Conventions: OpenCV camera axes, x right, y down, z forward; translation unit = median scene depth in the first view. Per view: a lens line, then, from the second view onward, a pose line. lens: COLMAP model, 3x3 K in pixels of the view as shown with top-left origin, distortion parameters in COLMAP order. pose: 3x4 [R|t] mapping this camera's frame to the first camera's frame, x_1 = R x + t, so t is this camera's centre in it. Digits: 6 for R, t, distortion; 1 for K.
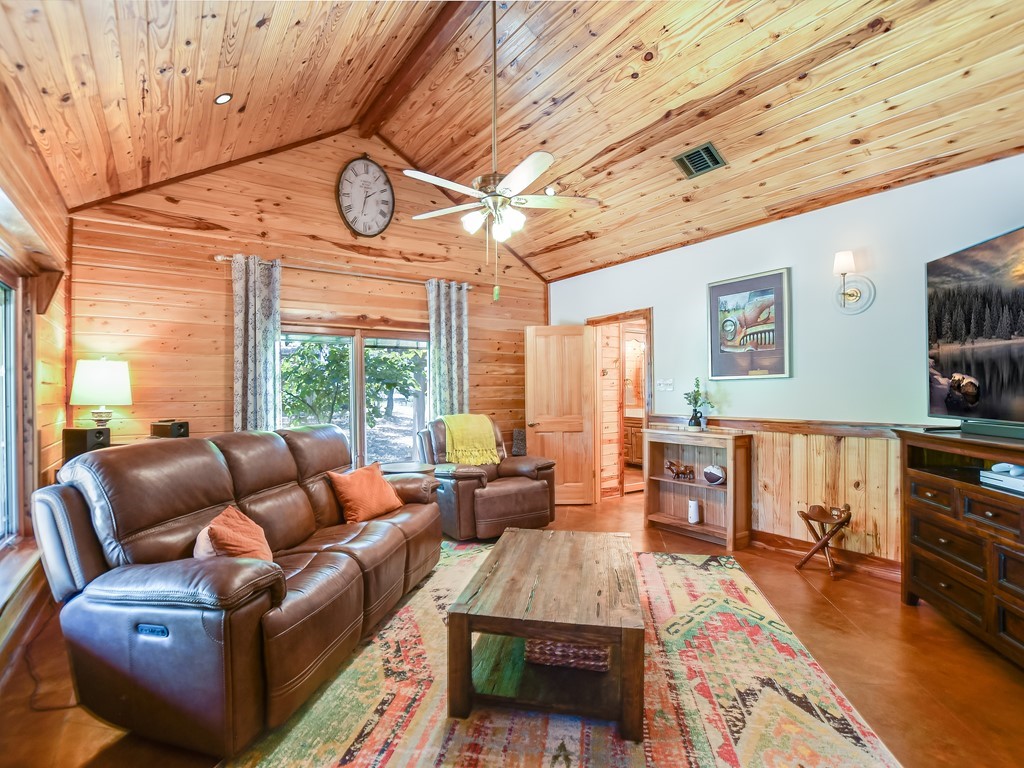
lens RADIAL K [[509.8, 0, 512.0], [0, 509.8, 384.0], [0, 0, 1]] dist [0.000147, 0.000078]
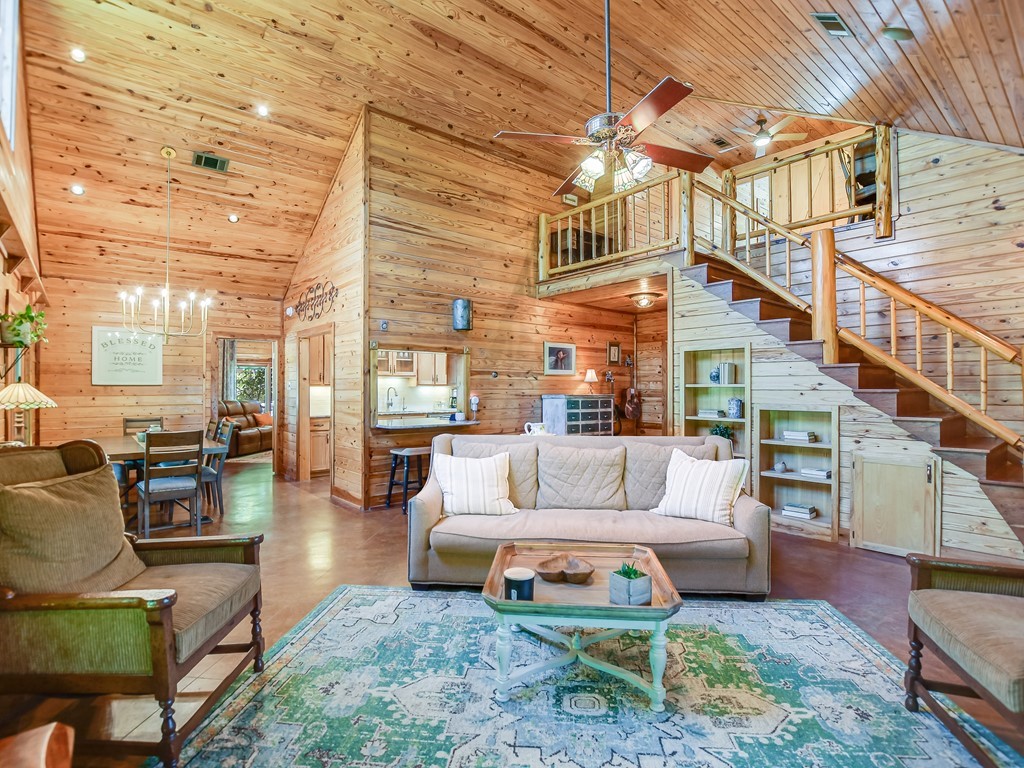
lens RADIAL K [[509.8, 0, 512.0], [0, 509.8, 384.0], [0, 0, 1]] dist [0.000147, 0.000078]
pose [[0.995549, 0.012029, 0.093472, 0.813098], [-0.012192, 0.999925, 0.001169, -0.037909], [-0.093451, -0.002304, 0.995621, -1.996385]]
